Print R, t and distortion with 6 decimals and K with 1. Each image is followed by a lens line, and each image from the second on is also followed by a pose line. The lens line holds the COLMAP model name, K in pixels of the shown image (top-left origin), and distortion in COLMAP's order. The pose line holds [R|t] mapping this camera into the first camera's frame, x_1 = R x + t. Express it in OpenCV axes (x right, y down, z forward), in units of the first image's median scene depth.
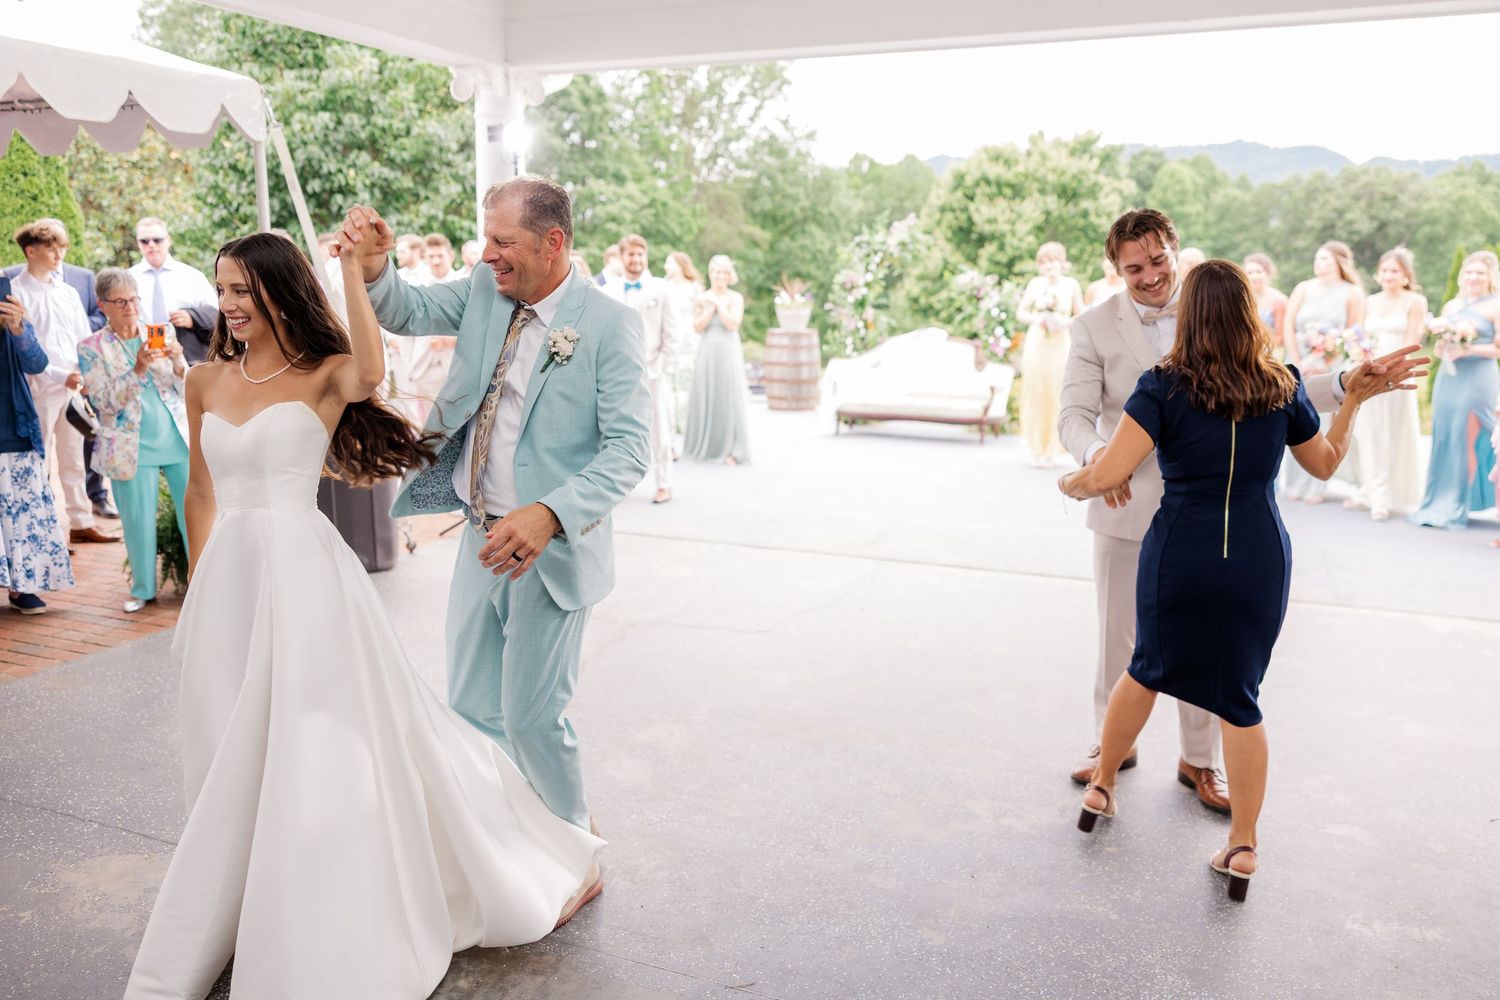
lens RADIAL K [[1187.3, 0, 743.4], [0, 1187.3, 485.2], [0, 0, 1]] dist [0.007094, -0.000933]
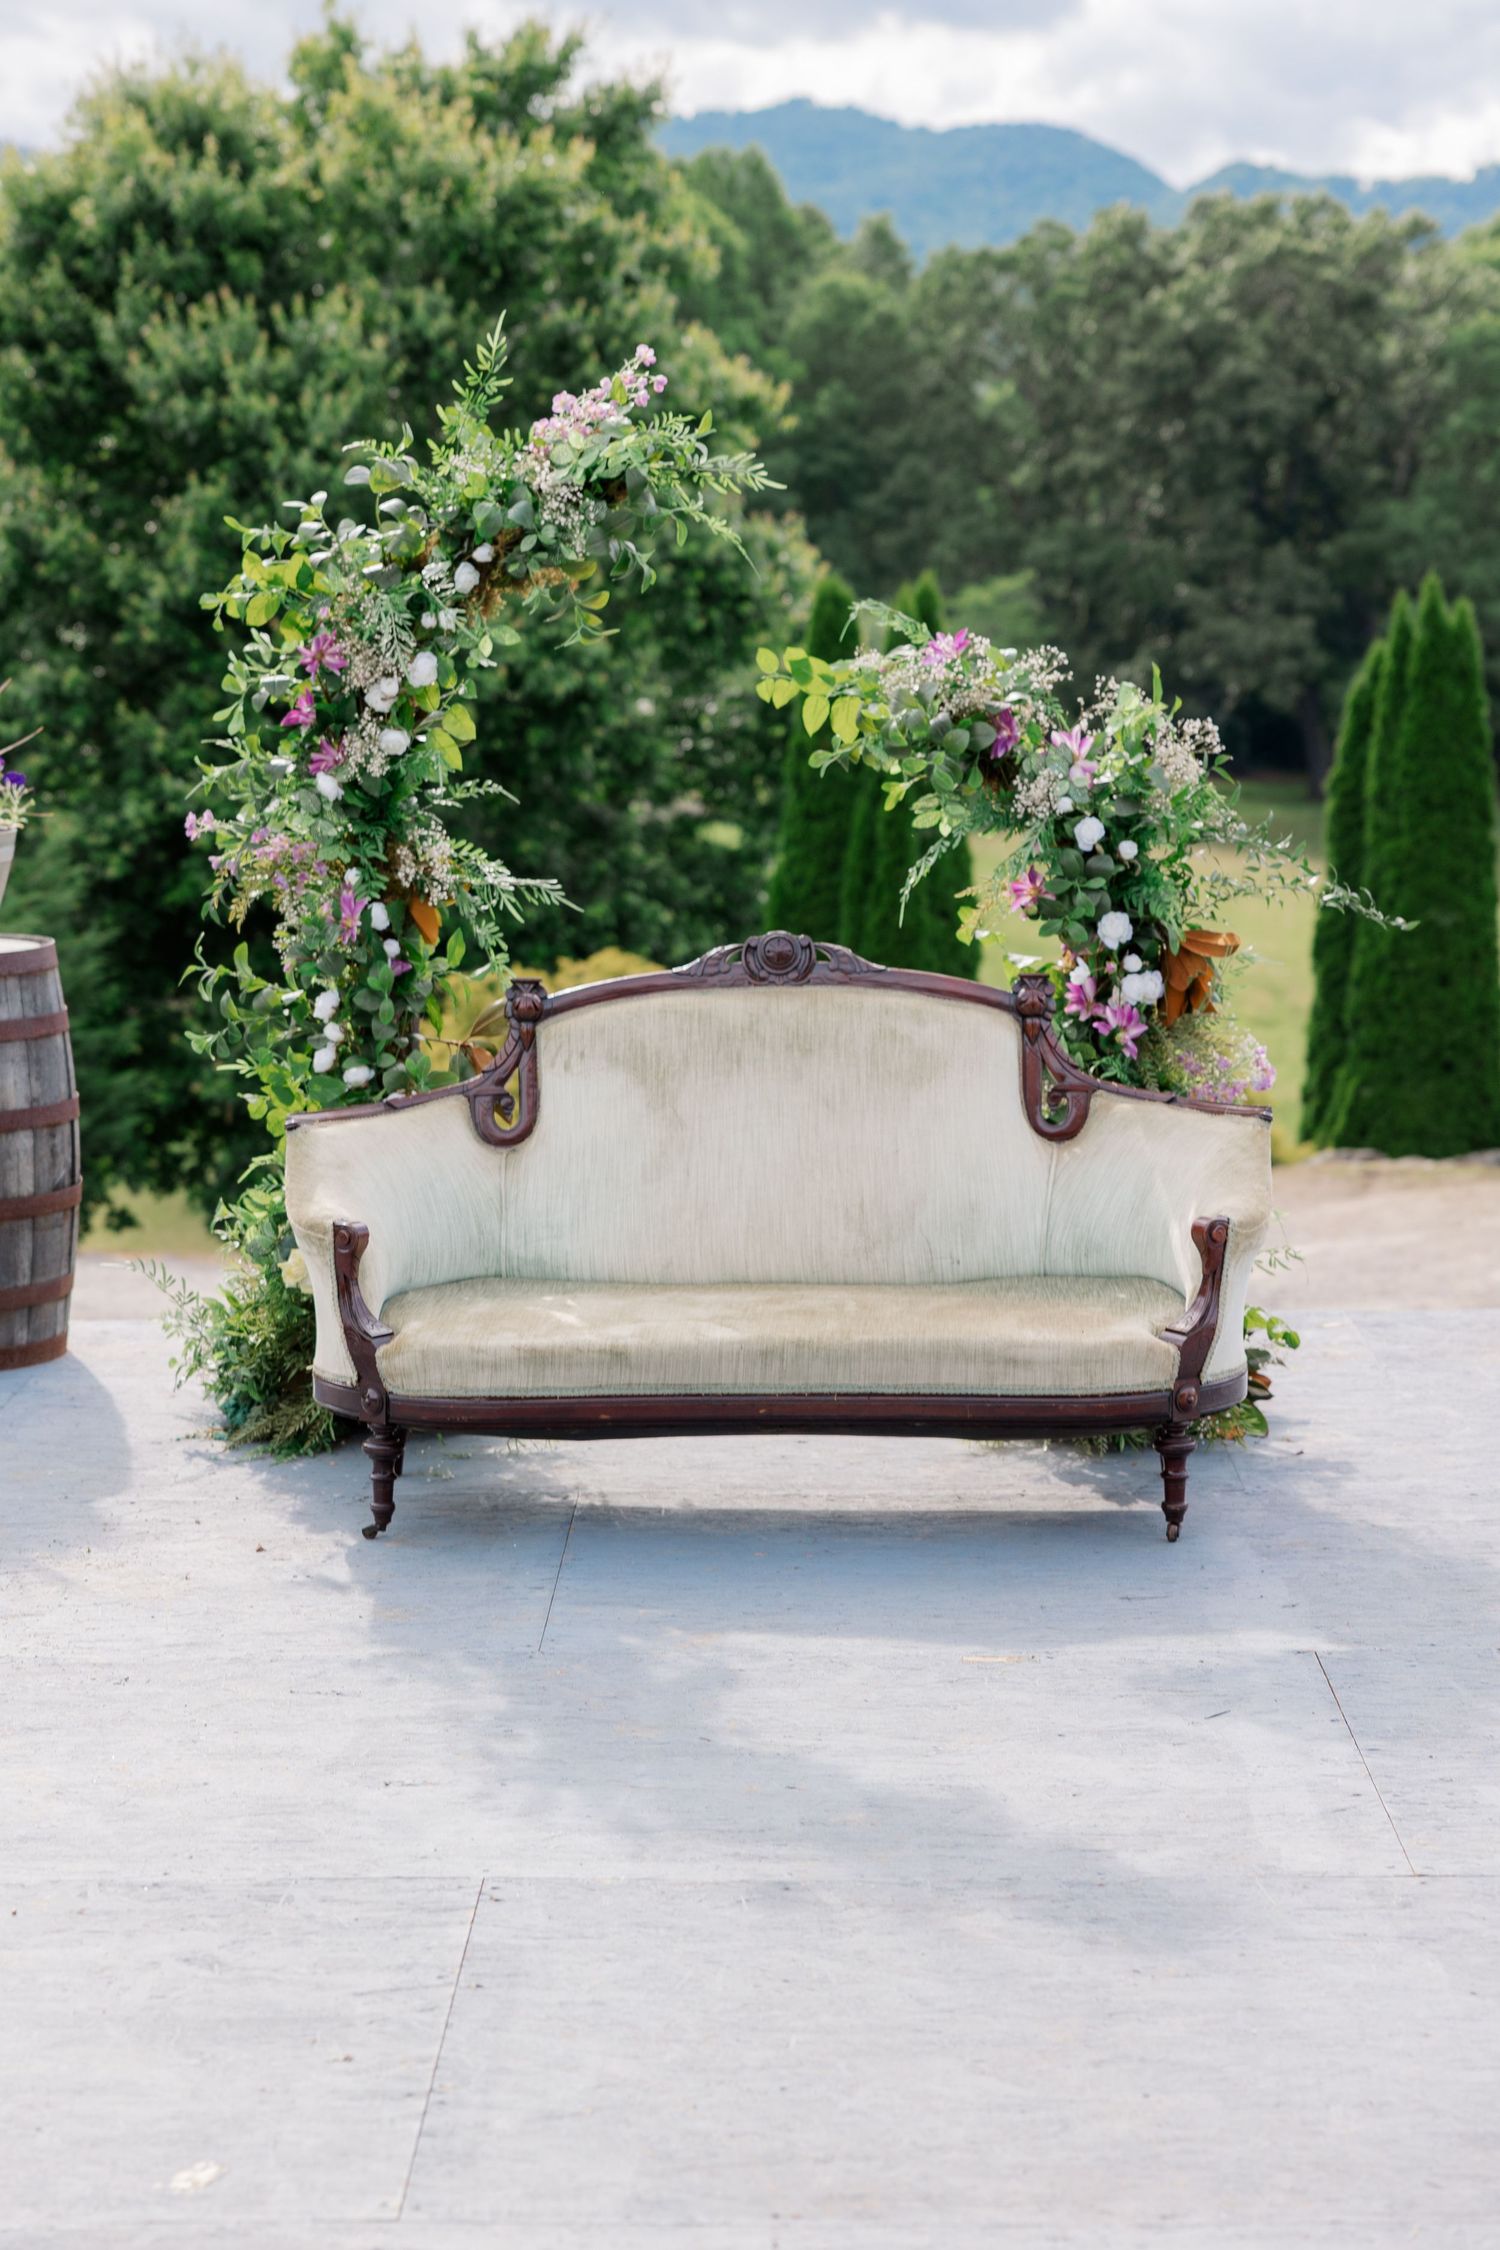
lens RADIAL K [[4552.9, 0, 727.3], [0, 4552.9, 1138.0], [0, 0, 1]] dist [-0.040116, 0.000000]
pose [[0.933119, -0.061873, 0.354205, -0.032568], [0.081060, 0.995923, -0.039575, -0.019486], [-0.350312, 0.065640, 0.934330, 0.087936]]
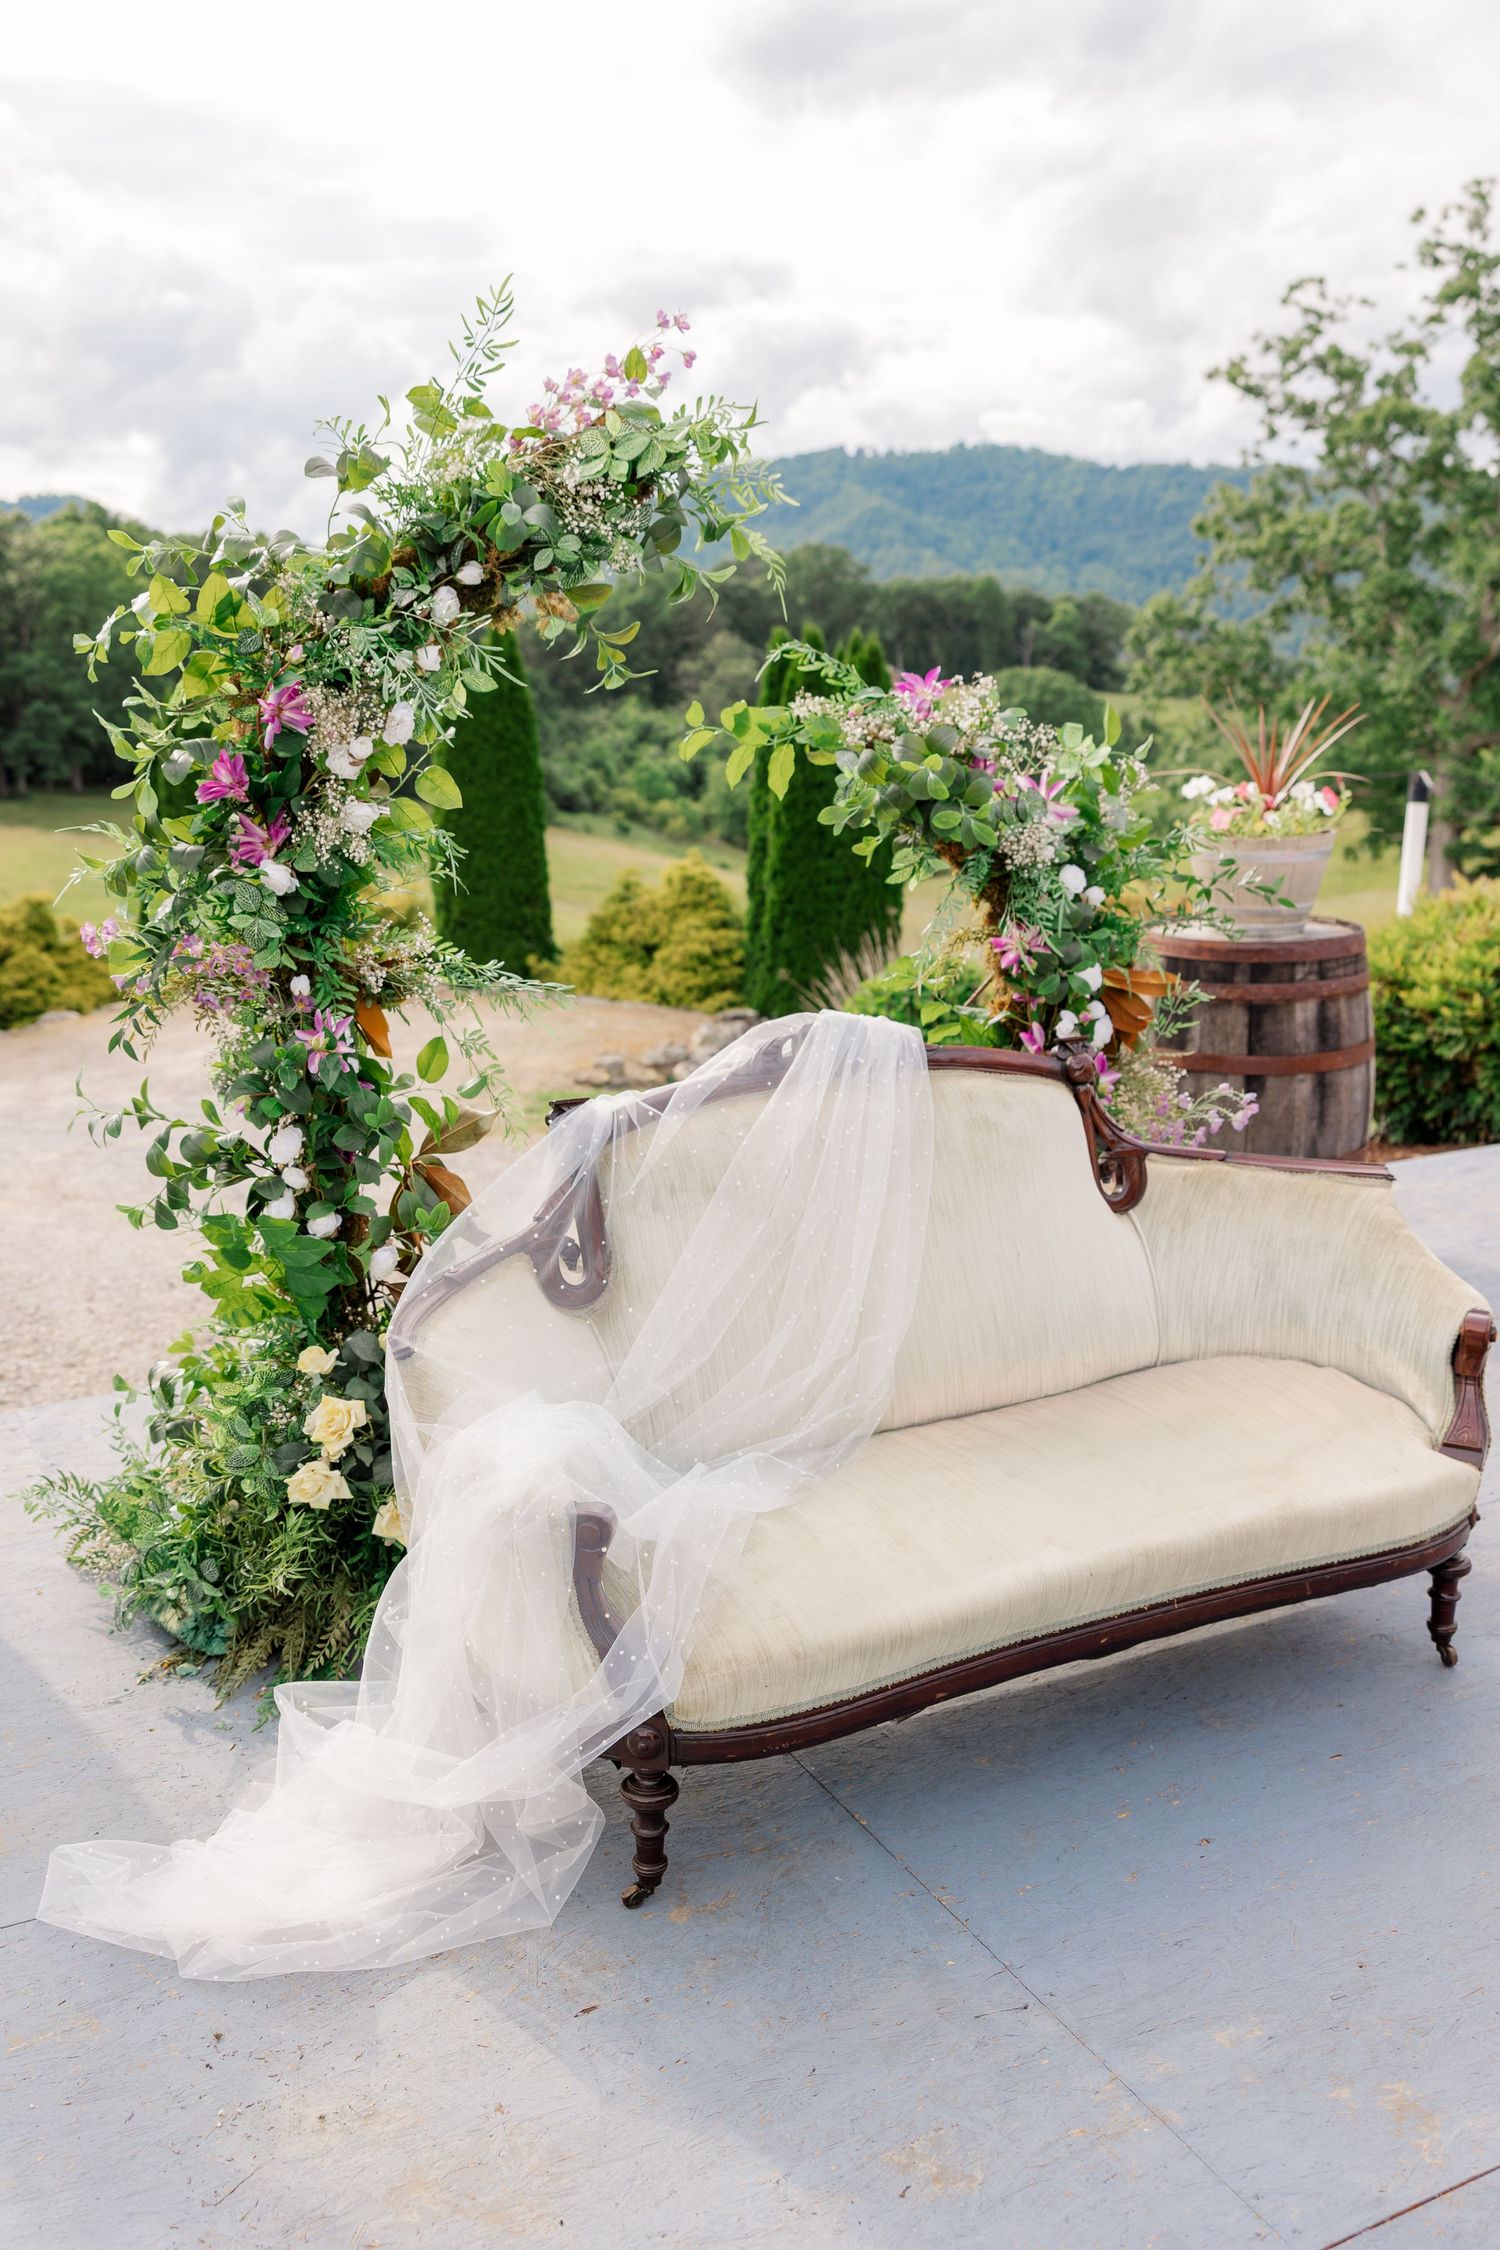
lens RADIAL K [[1965.5, 0, 746.7], [0, 1965.5, 1149.9], [0, 0, 1]] dist [-0.027562, 0.015380]
pose [[0.644512, -0.202671, 0.737244, -0.017814], [0.160342, 0.978615, 0.128851, -0.042758], [-0.747592, 0.035166, 0.663226, 0.233063]]
